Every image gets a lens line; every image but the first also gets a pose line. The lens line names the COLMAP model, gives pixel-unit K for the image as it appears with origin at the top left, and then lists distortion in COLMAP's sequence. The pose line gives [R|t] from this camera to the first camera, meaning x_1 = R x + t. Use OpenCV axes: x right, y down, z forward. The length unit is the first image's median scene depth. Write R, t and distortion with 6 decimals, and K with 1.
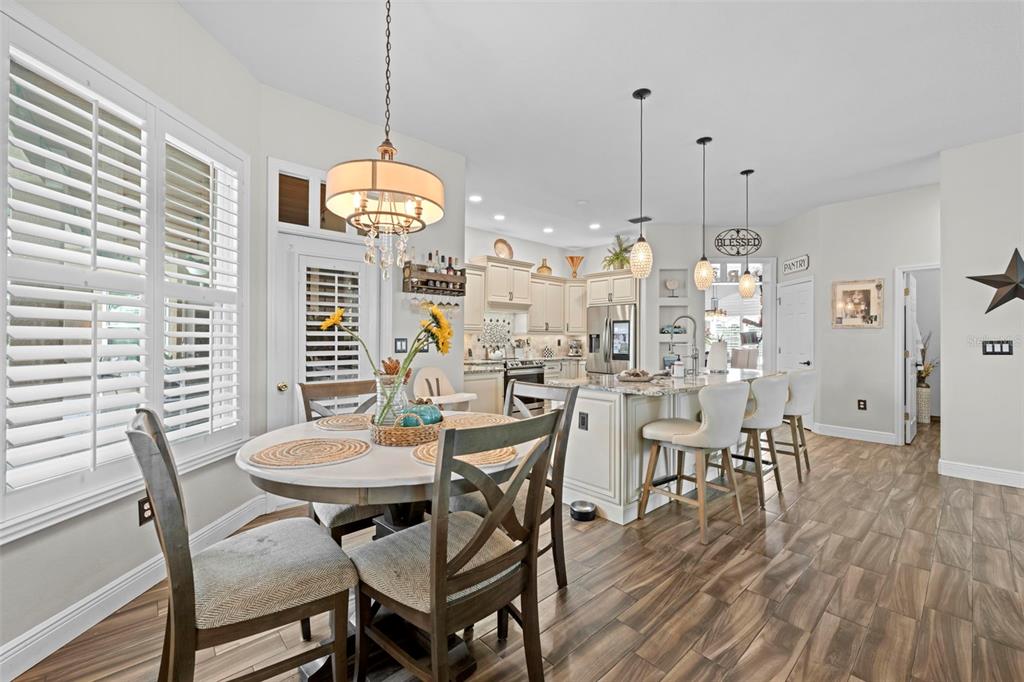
lens RADIAL K [[416.6, 0, 510.9], [0, 416.6, 336.5], [0, 0, 1]] dist [-0.001096, -0.000354]
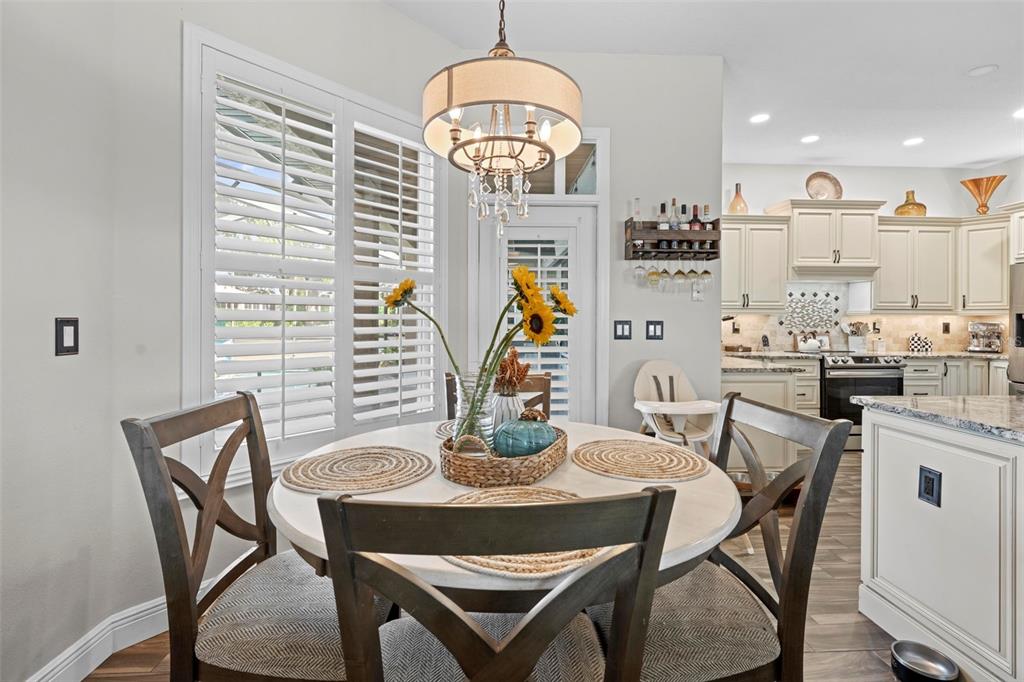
lens RADIAL K [[459.9, 0, 509.3], [0, 459.9, 320.1], [0, 0, 1]] dist [-0.000188, 0.000231]
pose [[0.772135, -0.001540, -0.635457, 0.104316], [0.002785, 0.999996, 0.000961, 0.001888], [0.635453, -0.002512, 0.772136, 0.197297]]
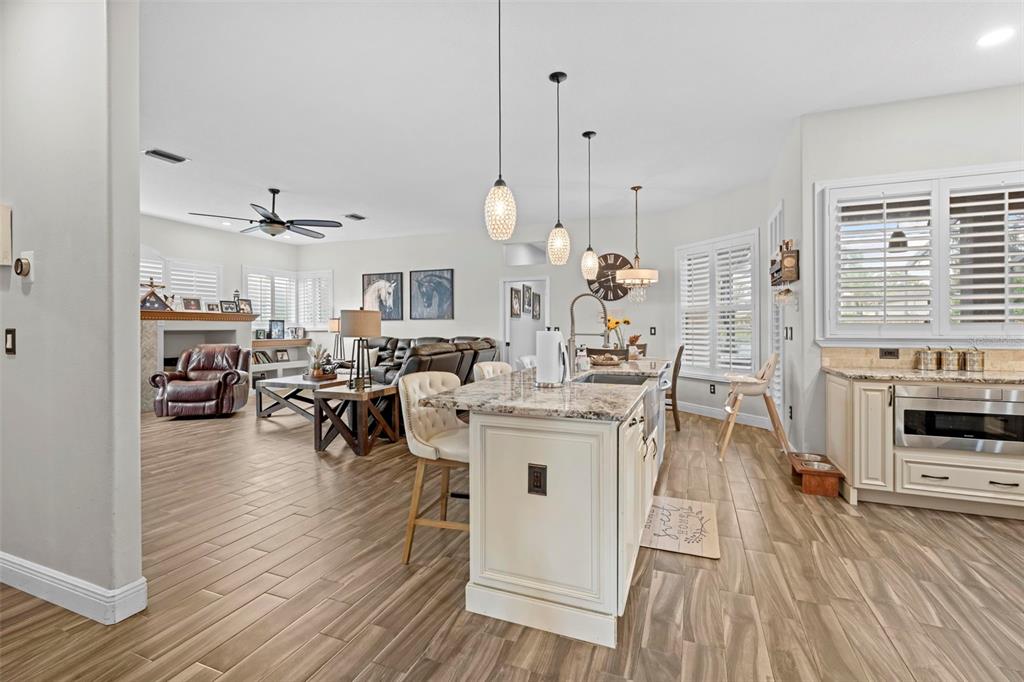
lens RADIAL K [[459.9, 0, 509.3], [0, 459.9, 320.1], [0, 0, 1]] dist [-0.000188, 0.000231]
pose [[-0.896343, -0.008530, -0.443279, 0.883429], [0.002241, 0.999715, -0.023769, 0.012629], [0.443355, -0.022299, -0.896069, 1.639285]]
